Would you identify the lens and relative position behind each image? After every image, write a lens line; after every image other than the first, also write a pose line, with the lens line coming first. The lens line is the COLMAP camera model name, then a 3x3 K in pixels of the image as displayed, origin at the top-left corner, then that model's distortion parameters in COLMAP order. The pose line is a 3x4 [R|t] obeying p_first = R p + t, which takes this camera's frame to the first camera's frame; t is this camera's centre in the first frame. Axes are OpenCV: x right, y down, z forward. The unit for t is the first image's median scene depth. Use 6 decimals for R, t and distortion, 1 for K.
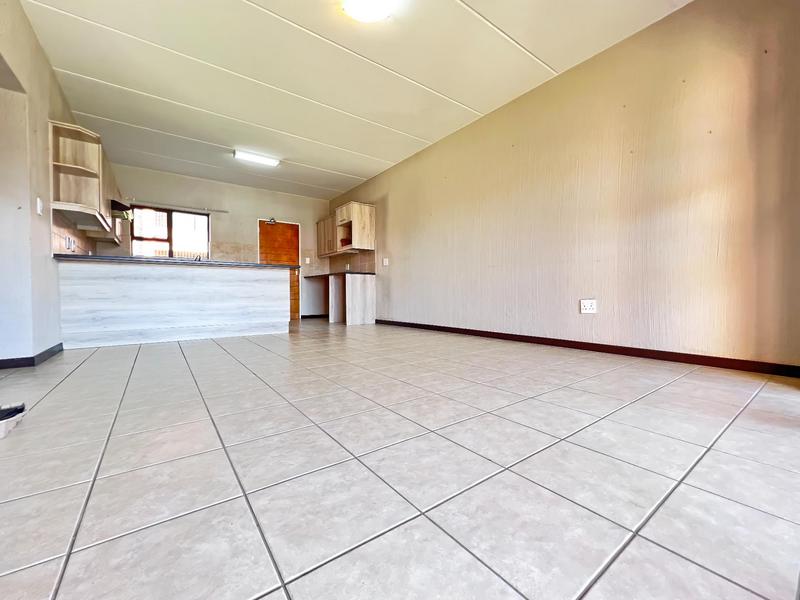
lens RADIAL K [[328.3, 0, 397.4], [0, 328.3, 299.8], [0, 0, 1]] dist [-0.000386, 0.000162]
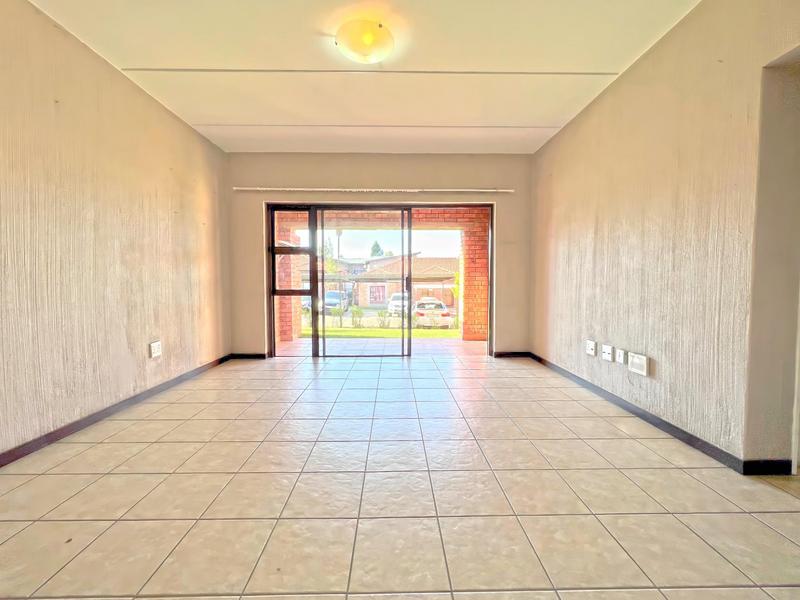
lens RADIAL K [[328.3, 0, 397.4], [0, 328.3, 299.8], [0, 0, 1]] dist [-0.000386, 0.000162]
pose [[-0.813817, -0.023224, 0.580656, -0.298789], [0.018616, 0.997646, 0.065992, -0.091509], [-0.580822, 0.064515, -0.811470, 0.705623]]
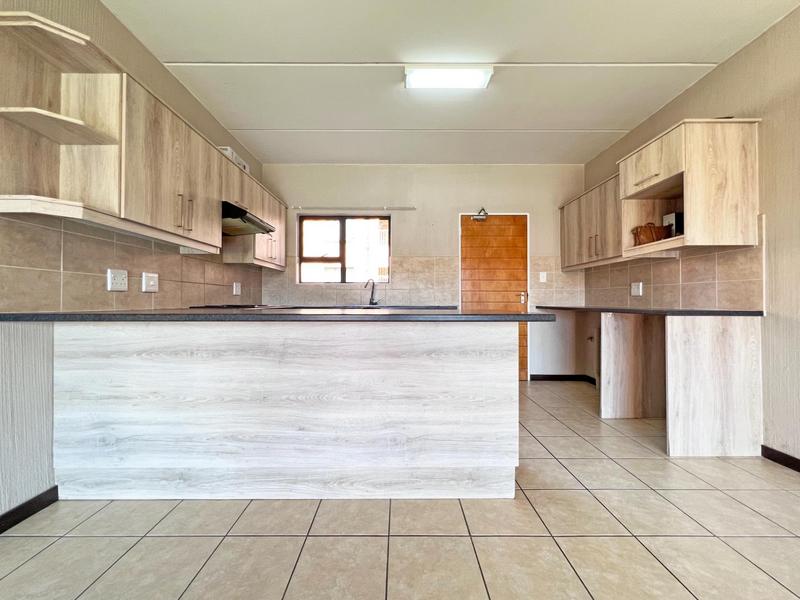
lens RADIAL K [[328.4, 0, 399.1], [0, 328.4, 297.8], [0, 0, 1]] dist [-0.000112, 0.000256]
pose [[0.808488, -0.001728, -0.588510, -0.176827], [-0.015408, 0.999591, -0.024102, -0.083184], [0.588310, 0.028554, 0.808131, 0.503735]]
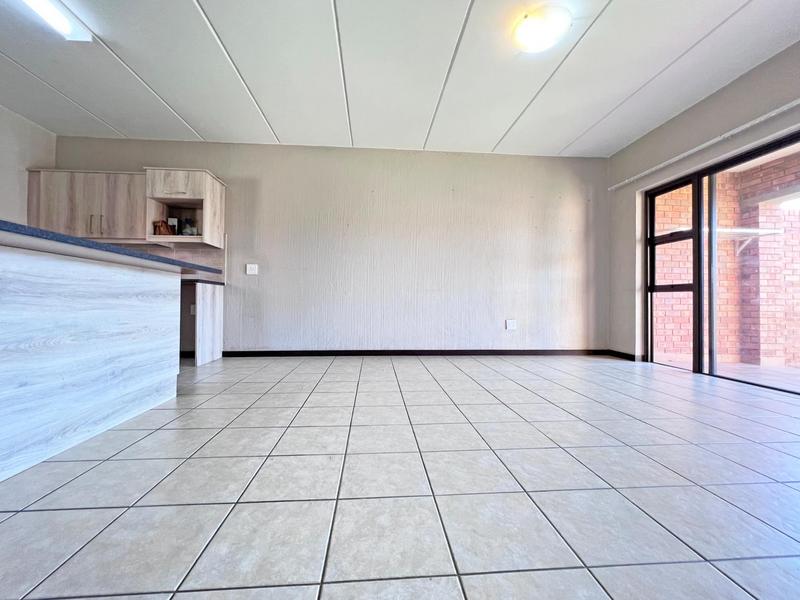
lens RADIAL K [[325.4, 0, 397.9], [0, 325.4, 298.1], [0, 0, 1]] dist [-0.000764, 0.000387]
pose [[0.524252, 0.020634, 0.851313, -0.461877], [0.007229, 0.999563, -0.028679, -0.028898], [-0.851533, 0.021190, 0.523873, 0.347491]]
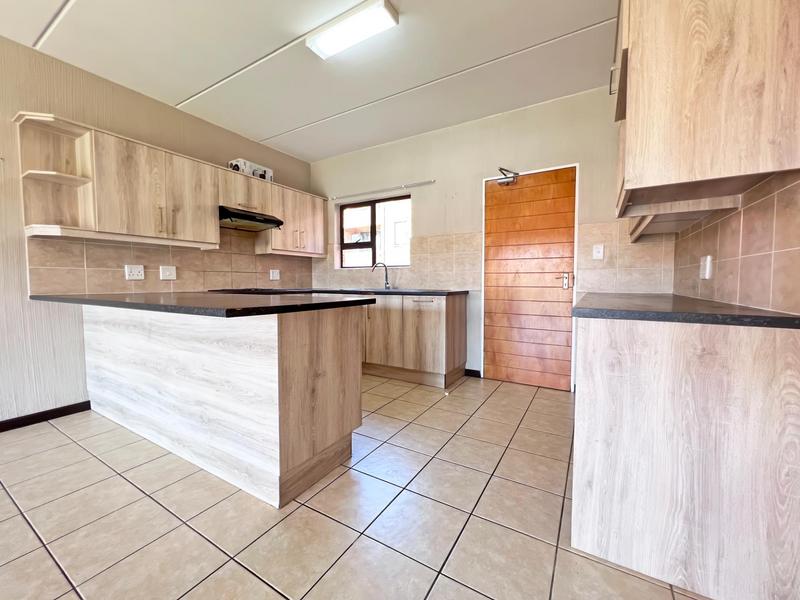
lens RADIAL K [[325.4, 0, 397.9], [0, 325.4, 298.1], [0, 0, 1]] dist [-0.000764, 0.000387]
pose [[0.387150, 0.050105, -0.920655, -0.004771], [-0.018689, 0.998744, 0.046495, -0.096333], [0.921828, -0.000794, 0.387600, 0.778946]]
